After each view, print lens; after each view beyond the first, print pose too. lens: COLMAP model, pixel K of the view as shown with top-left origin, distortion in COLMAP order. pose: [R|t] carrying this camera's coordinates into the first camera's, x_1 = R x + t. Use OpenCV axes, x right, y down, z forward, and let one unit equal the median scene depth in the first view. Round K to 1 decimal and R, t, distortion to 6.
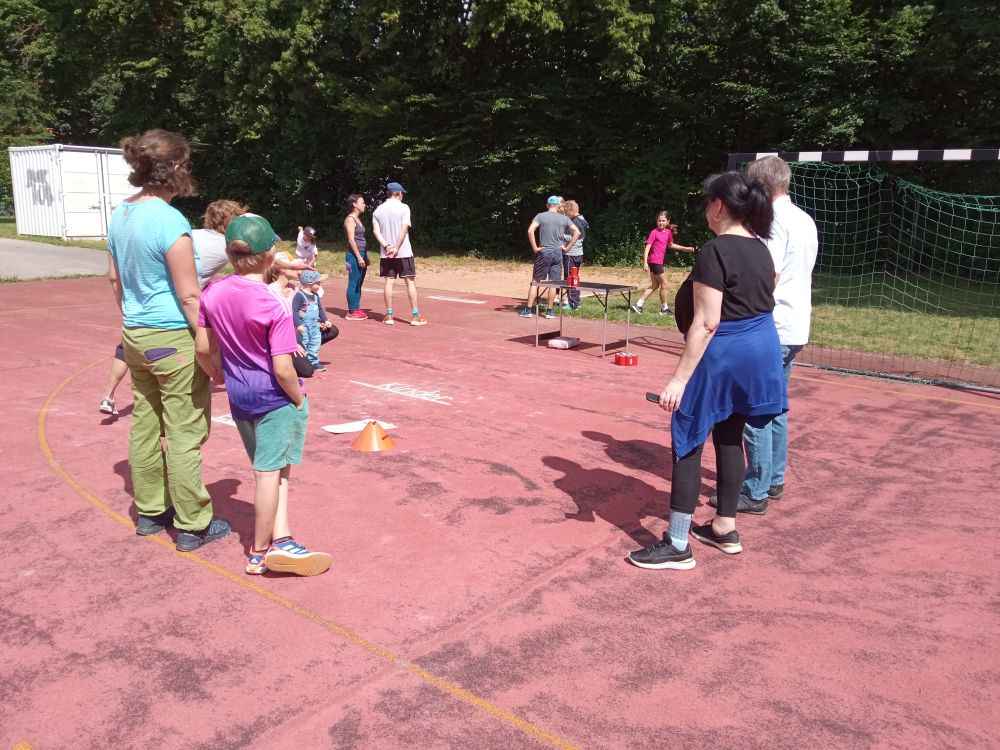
lens RADIAL K [[791.4, 0, 509.7], [0, 791.4, 372.8], [0, 0, 1]] dist [0.081581, -0.131119]
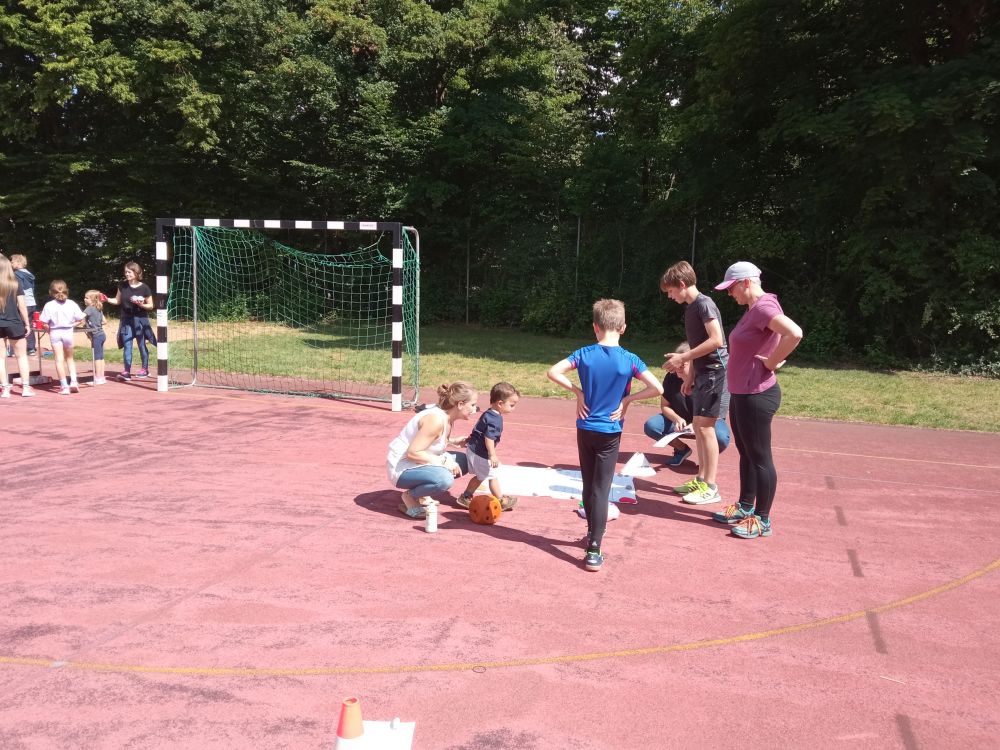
lens RADIAL K [[791.4, 0, 494.6], [0, 791.4, 375.7], [0, 0, 1]] dist [0.081581, -0.131119]
pose [[0.941864, -0.036137, 0.334046, 0.134202], [0.061437, 0.995961, -0.065483, 0.030479], [-0.330330, 0.082199, 0.940279, -0.118900]]
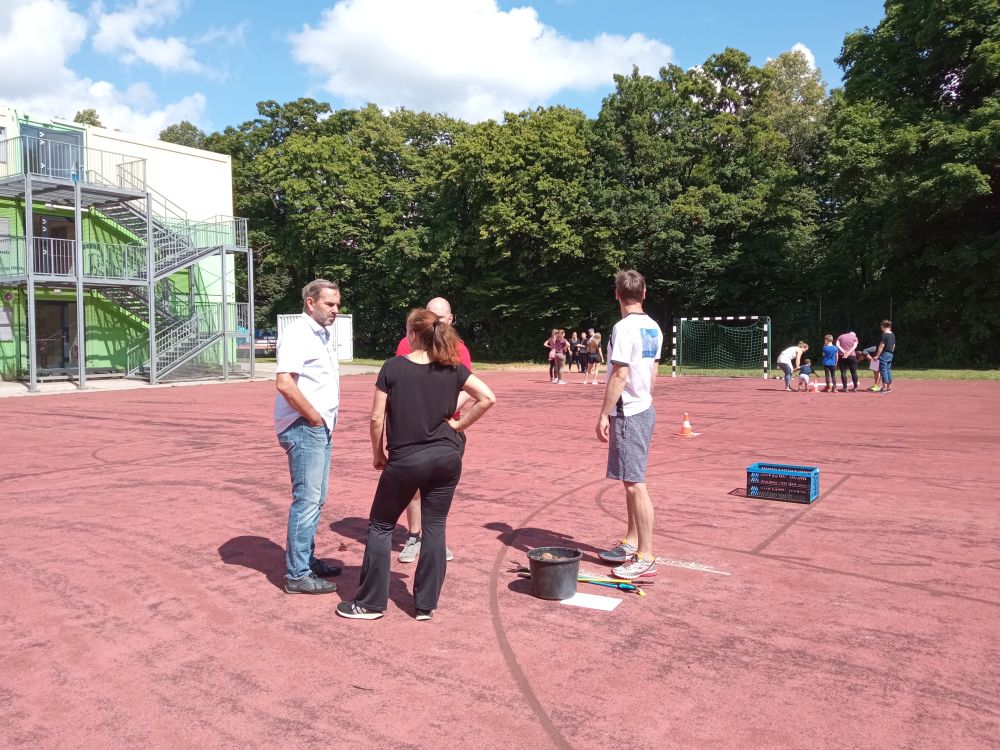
lens RADIAL K [[791.4, 0, 495.7], [0, 791.4, 378.1], [0, 0, 1]] dist [0.081581, -0.131119]
pose [[0.996045, -0.036132, 0.081168, -0.324354], [0.048672, 0.986197, -0.158262, 0.204831], [-0.074329, 0.161587, 0.984055, -0.953370]]
